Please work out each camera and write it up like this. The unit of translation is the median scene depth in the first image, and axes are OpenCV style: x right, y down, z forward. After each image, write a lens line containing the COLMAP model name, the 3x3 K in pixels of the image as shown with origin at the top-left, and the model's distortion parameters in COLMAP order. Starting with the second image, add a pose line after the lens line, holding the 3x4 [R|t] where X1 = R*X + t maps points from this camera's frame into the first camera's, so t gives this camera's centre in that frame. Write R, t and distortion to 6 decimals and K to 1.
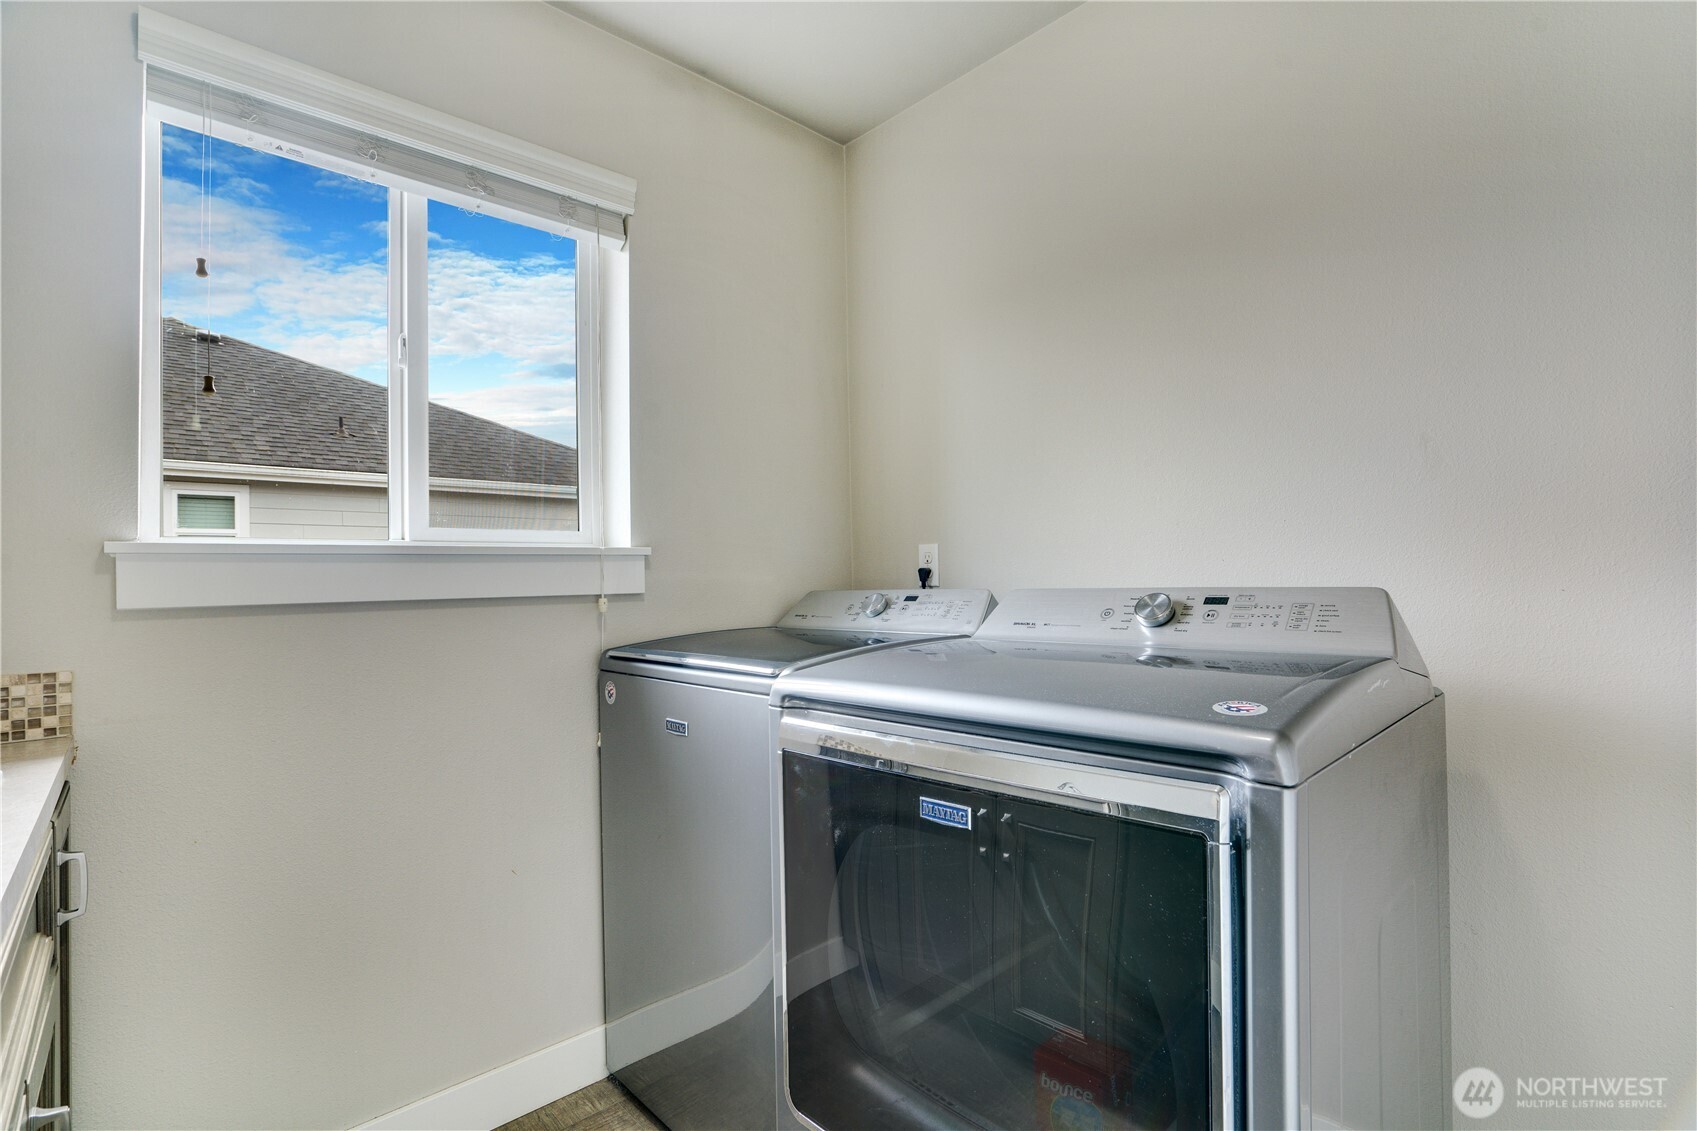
lens RADIAL K [[783.8, 0, 847.8], [0, 783.8, 567.3], [0, 0, 1]] dist [-0.021410, -0.000051]
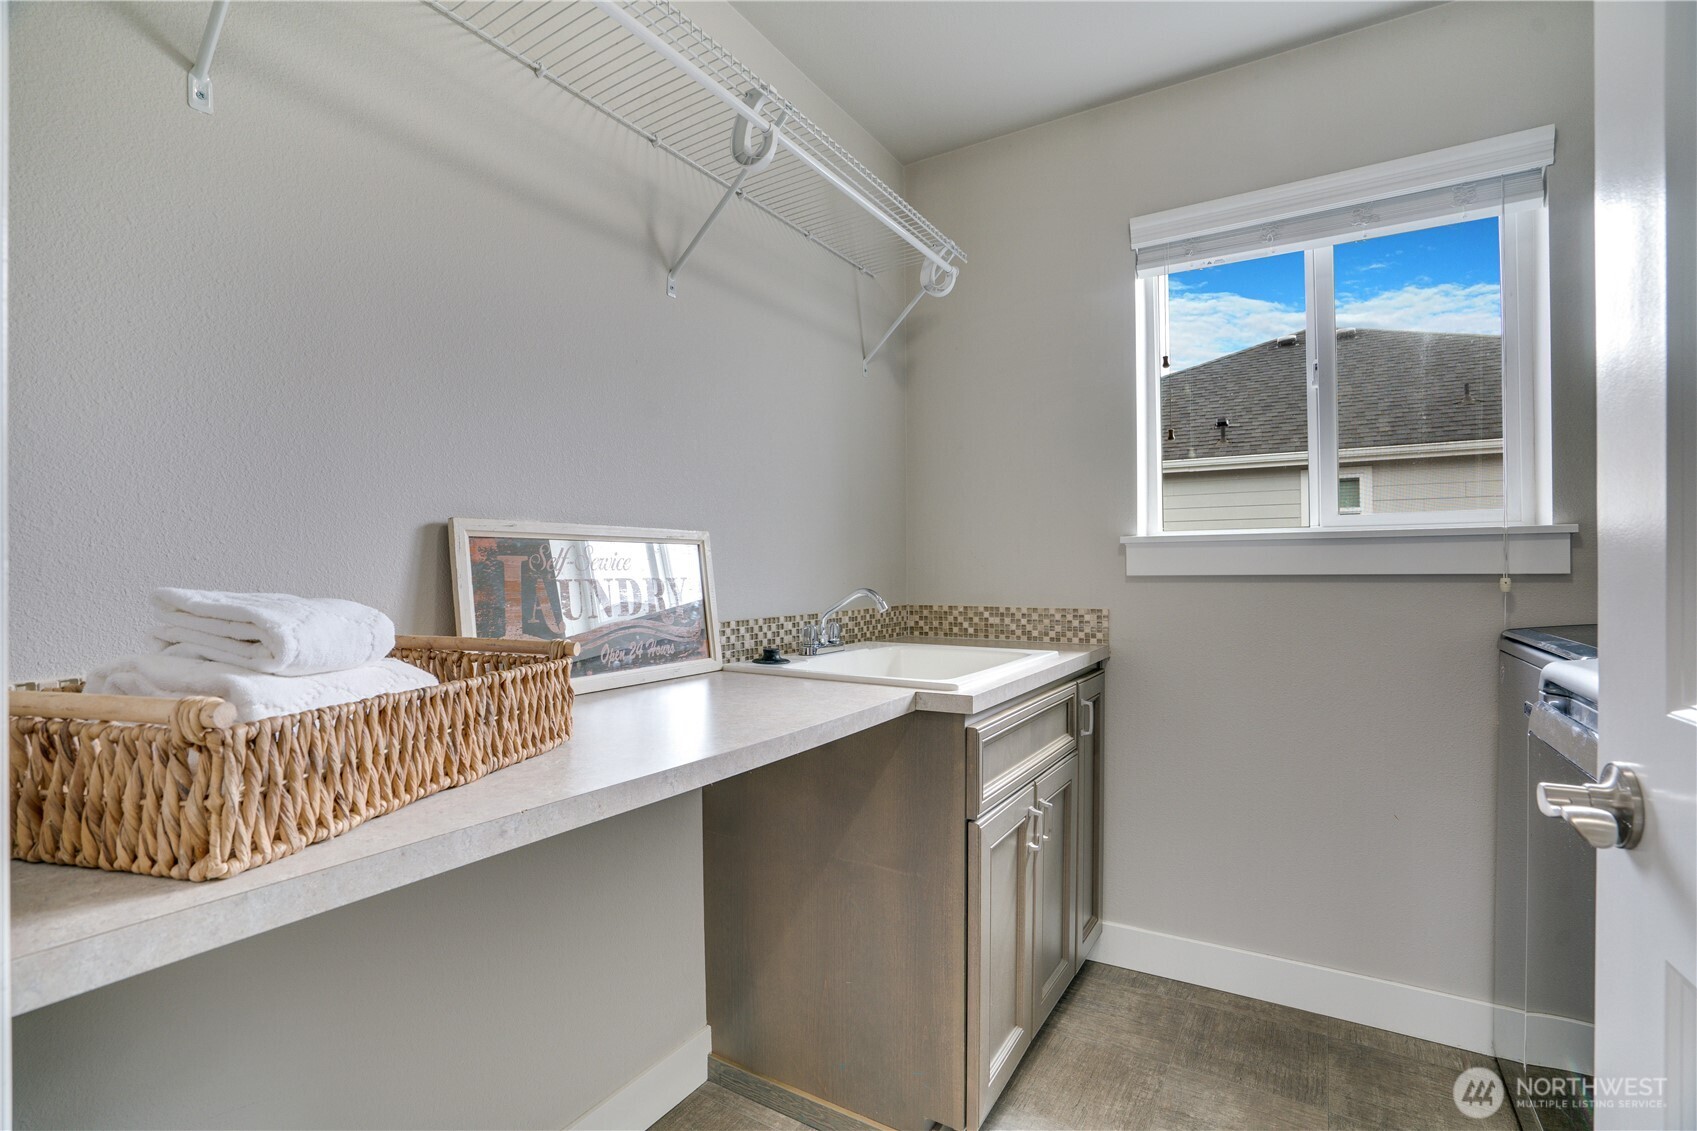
lens RADIAL K [[783.8, 0, 844.9], [0, 783.8, 569.0], [0, 0, 1]] dist [-0.021410, -0.000051]
pose [[0.273916, 0.020766, -0.961530, 0.382352], [0.016585, 0.999516, 0.026311, -0.011480], [0.961611, -0.023154, 0.273439, -0.062402]]
